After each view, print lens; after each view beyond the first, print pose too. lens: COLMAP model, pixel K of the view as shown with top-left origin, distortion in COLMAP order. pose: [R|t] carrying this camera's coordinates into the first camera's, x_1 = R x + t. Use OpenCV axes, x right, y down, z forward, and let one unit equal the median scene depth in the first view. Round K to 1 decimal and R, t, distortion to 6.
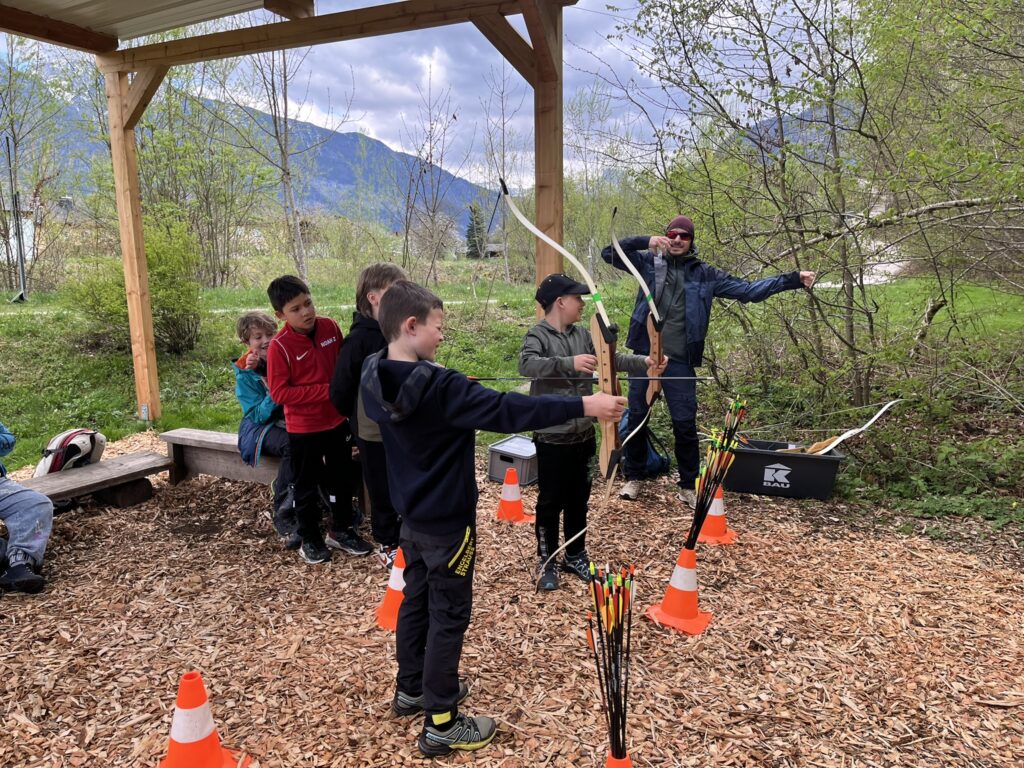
lens RADIAL K [[783.6, 0, 512.0], [0, 783.6, 381.7], [0, 0, 1]] dist [0.072523, -0.098586]
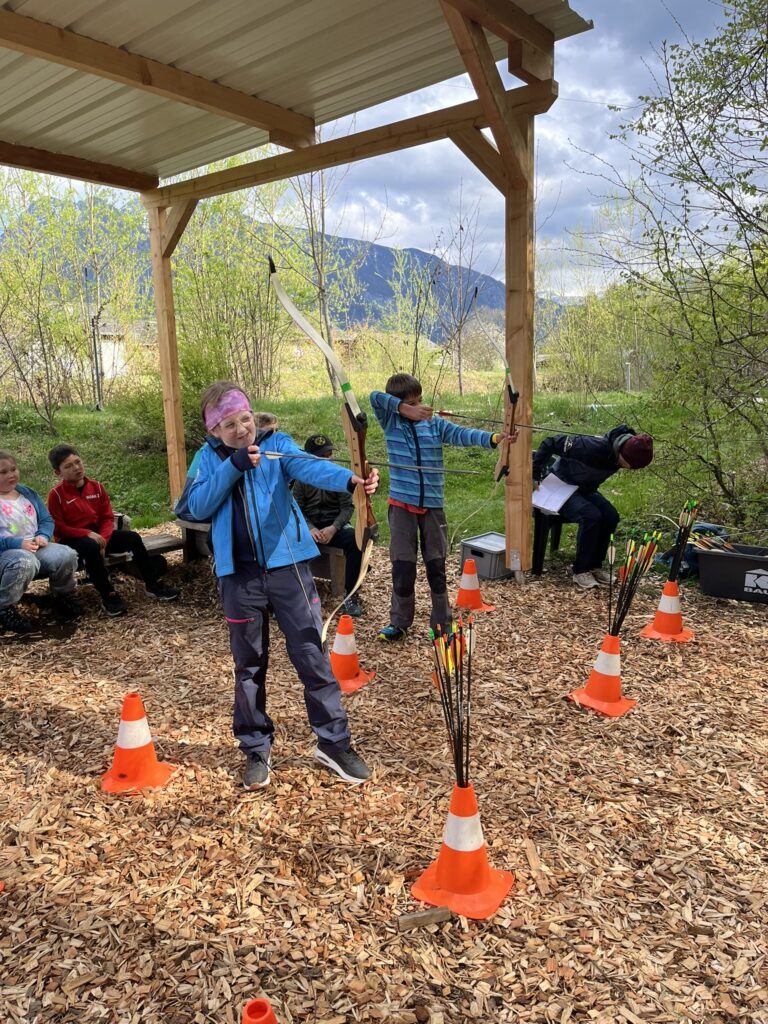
lens RADIAL K [[783.6, 0, 373.6], [0, 783.6, 502.7], [0, 0, 1]] dist [0.072523, -0.098586]
pose [[0.971703, 0.022763, -0.235107, 0.160832], [-0.020291, 0.999711, 0.012930, 0.030785], [0.235333, -0.007794, 0.971884, -0.081761]]
